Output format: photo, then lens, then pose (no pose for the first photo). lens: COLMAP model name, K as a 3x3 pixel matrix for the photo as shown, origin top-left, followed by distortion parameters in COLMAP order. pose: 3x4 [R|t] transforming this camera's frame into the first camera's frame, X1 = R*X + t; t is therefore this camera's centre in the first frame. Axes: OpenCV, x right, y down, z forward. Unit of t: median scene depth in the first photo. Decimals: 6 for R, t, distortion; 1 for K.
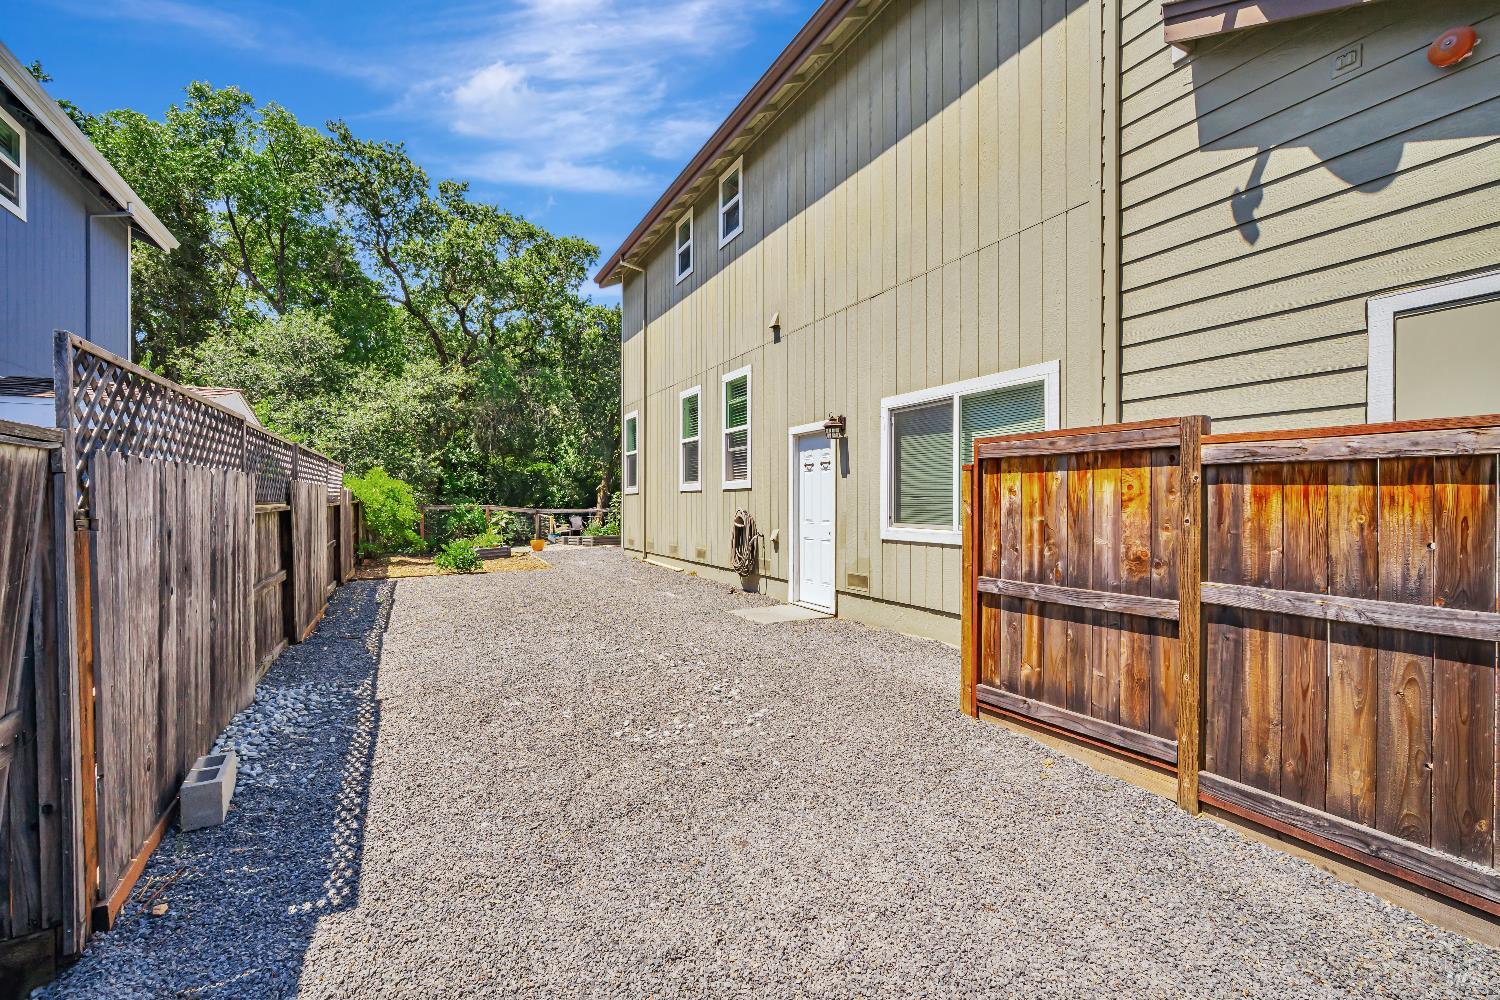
lens RADIAL K [[654.4, 0, 750.6], [0, 654.4, 505.2], [0, 0, 1]] dist [-0.013513, 0.003595]
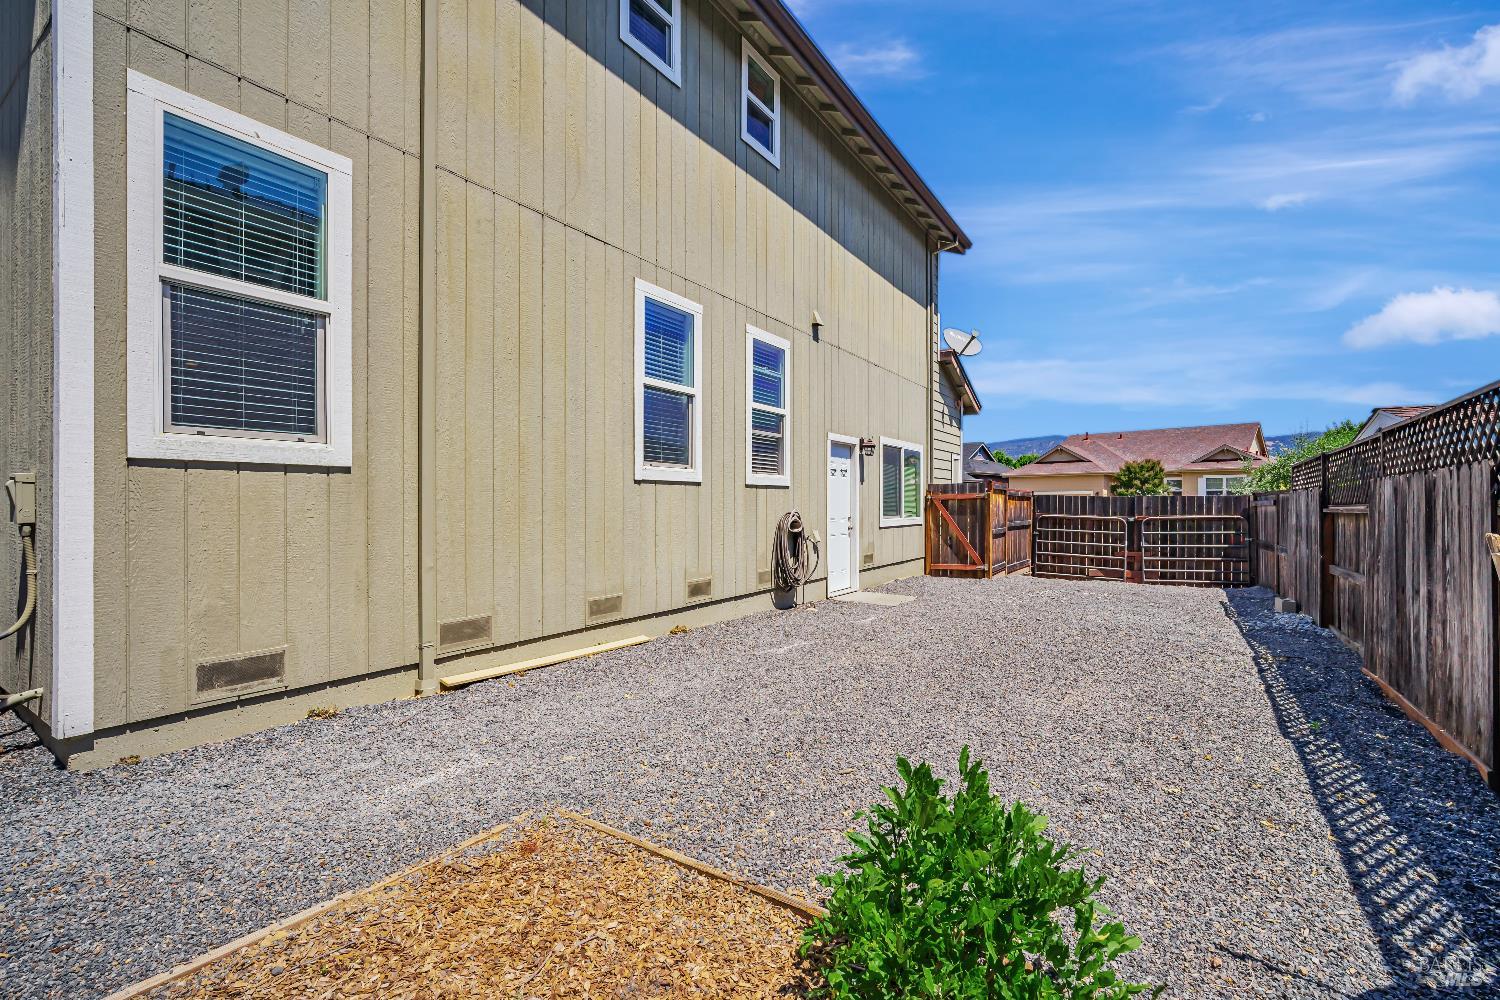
lens RADIAL K [[654.4, 0, 750.2], [0, 654.4, 502.6], [0, 0, 1]] dist [-0.013513, 0.003595]
pose [[-0.481647, -0.000285, 0.876365, -0.720026], [0.000083, 1.000000, 0.000371, -0.004936], [-0.876365, 0.000251, -0.481647, 1.447845]]
